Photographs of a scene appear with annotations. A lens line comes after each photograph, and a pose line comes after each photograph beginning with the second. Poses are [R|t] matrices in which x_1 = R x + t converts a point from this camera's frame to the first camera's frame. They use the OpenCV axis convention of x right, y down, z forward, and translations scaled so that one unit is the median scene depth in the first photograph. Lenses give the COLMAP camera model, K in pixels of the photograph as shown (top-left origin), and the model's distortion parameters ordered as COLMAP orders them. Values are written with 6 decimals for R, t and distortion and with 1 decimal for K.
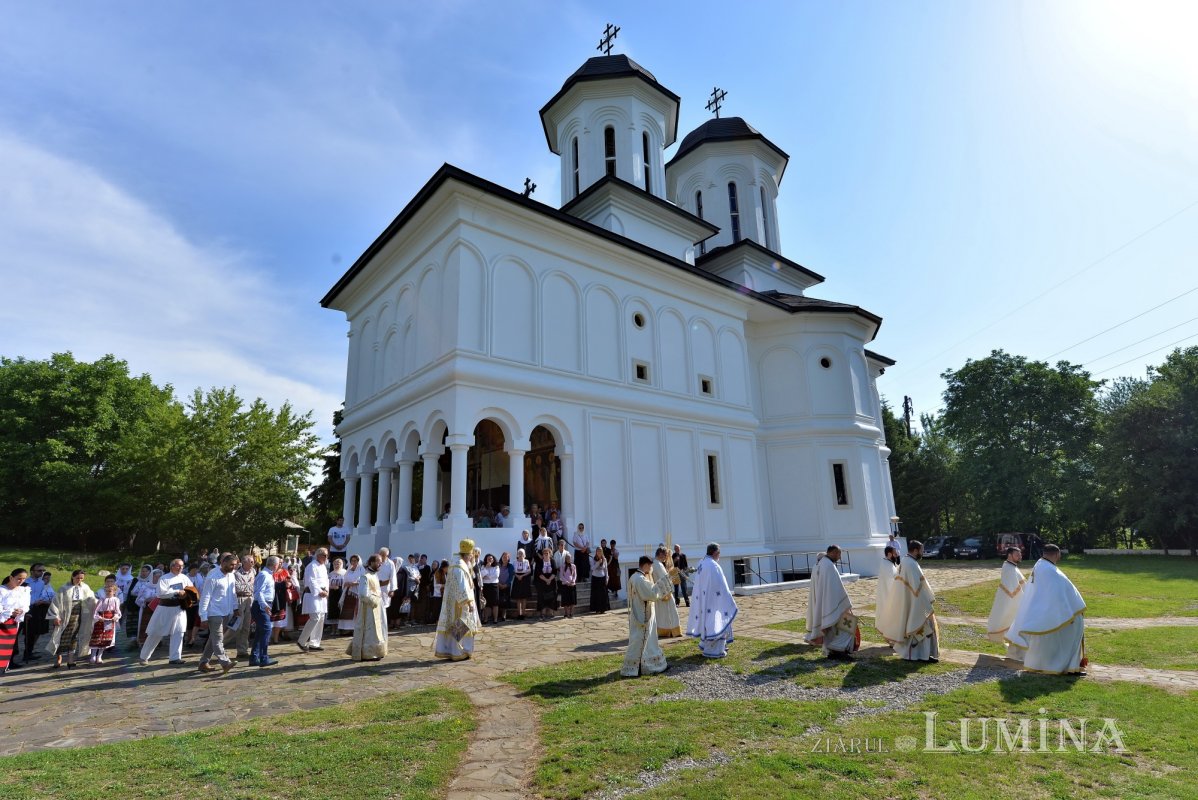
lens RADIAL K [[592.7, 0, 600.1], [0, 592.7, 402.8], [0, 0, 1]] dist [-0.001500, -0.000659]
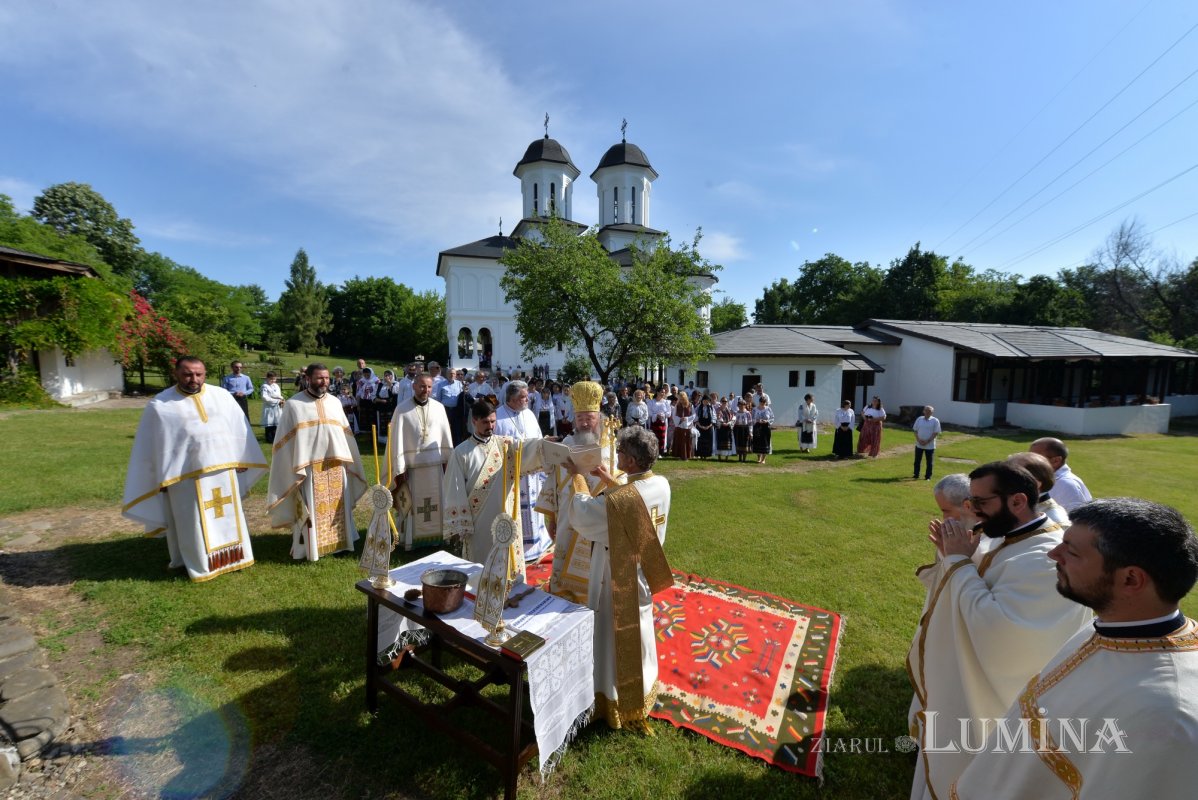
lens RADIAL K [[479.3, 0, 593.5], [0, 479.3, 404.7], [0, 0, 1]] dist [-0.015275, -0.000516]
pose [[0.938984, 0.059760, -0.338729, 0.646836], [0.052779, 0.948096, 0.313574, -0.165537], [0.339886, -0.312319, 0.887093, -0.580412]]
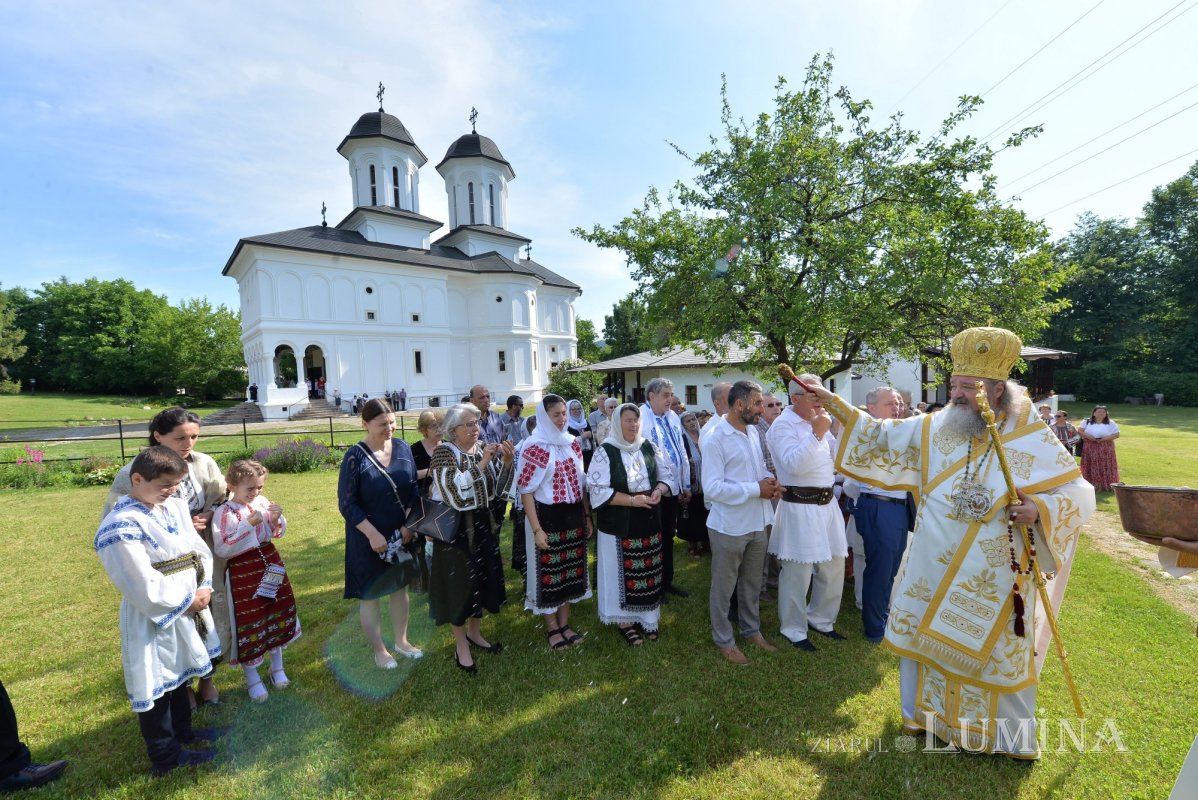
lens RADIAL K [[484.7, 0, 599.6], [0, 484.7, 404.8], [0, 0, 1]] dist [-0.015978, -0.000317]
pose [[0.998372, -0.015355, 0.054932, 0.447065], [-0.000765, 0.959388, 0.282089, -0.132163], [-0.057033, -0.281672, 0.957814, -0.465568]]
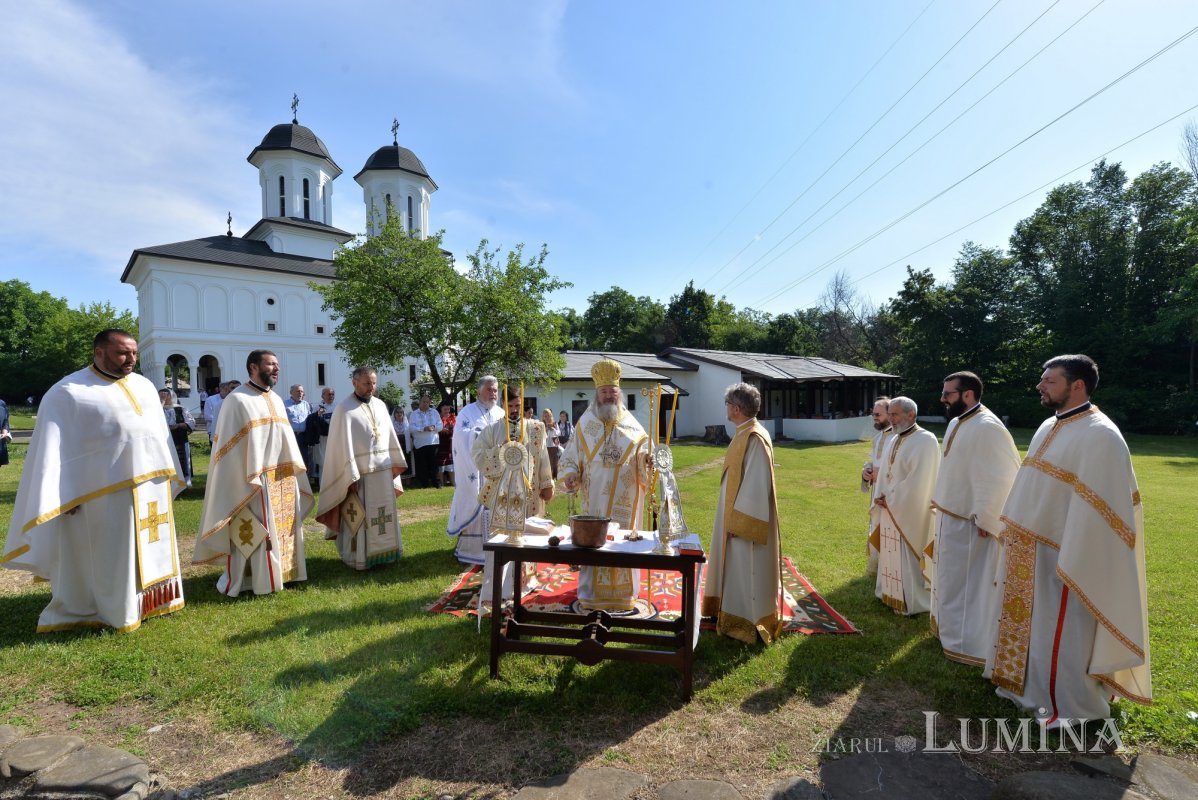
lens RADIAL K [[547.3, 0, 598.7], [0, 547.3, 404.7], [0, 0, 1]] dist [-0.006646, -0.001565]
pose [[0.996050, 0.003787, 0.088712, 0.602388], [-0.025171, 0.970149, 0.241201, -0.159434], [-0.085150, -0.242482, 0.966412, -0.610981]]
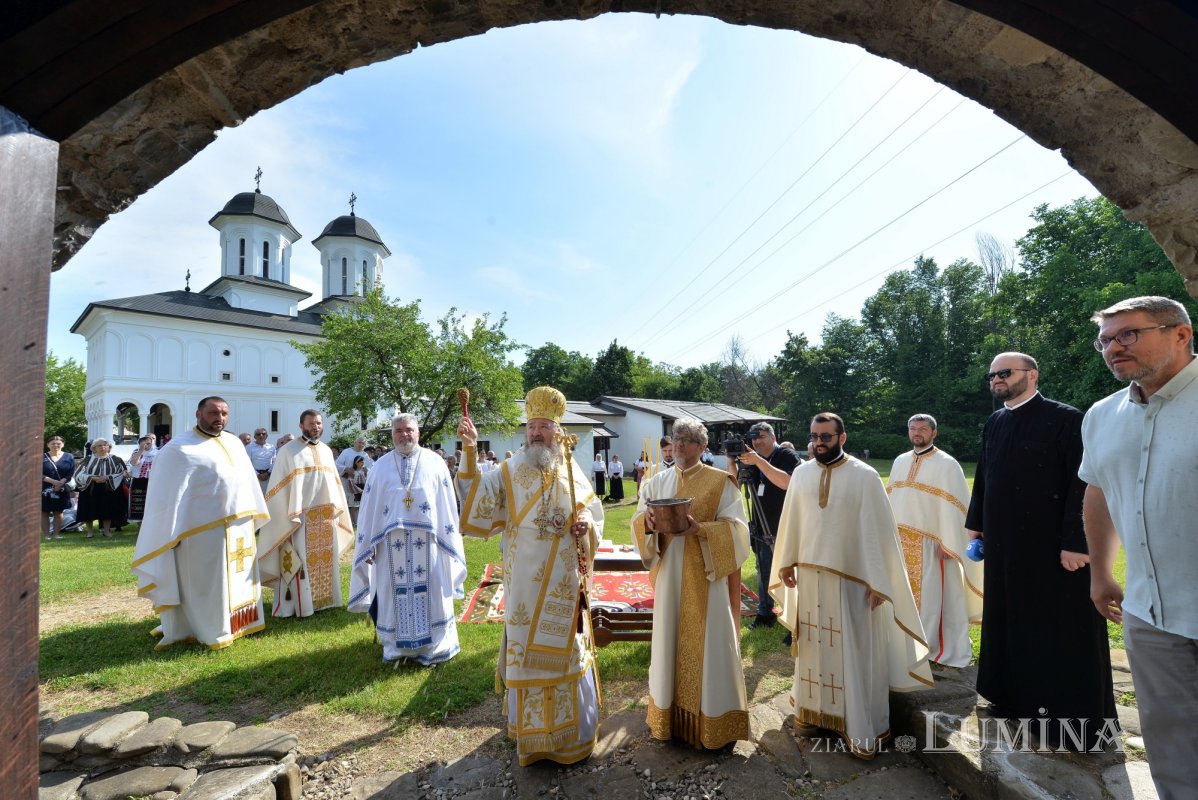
lens RADIAL K [[484.7, 0, 599.6], [0, 484.7, 404.8], [0, 0, 1]] dist [-0.015978, -0.000317]
pose [[0.973993, 0.007990, 0.226436, 0.586548], [-0.044268, 0.986829, 0.155594, -0.164604], [-0.222211, -0.161571, 0.961518, -0.625607]]
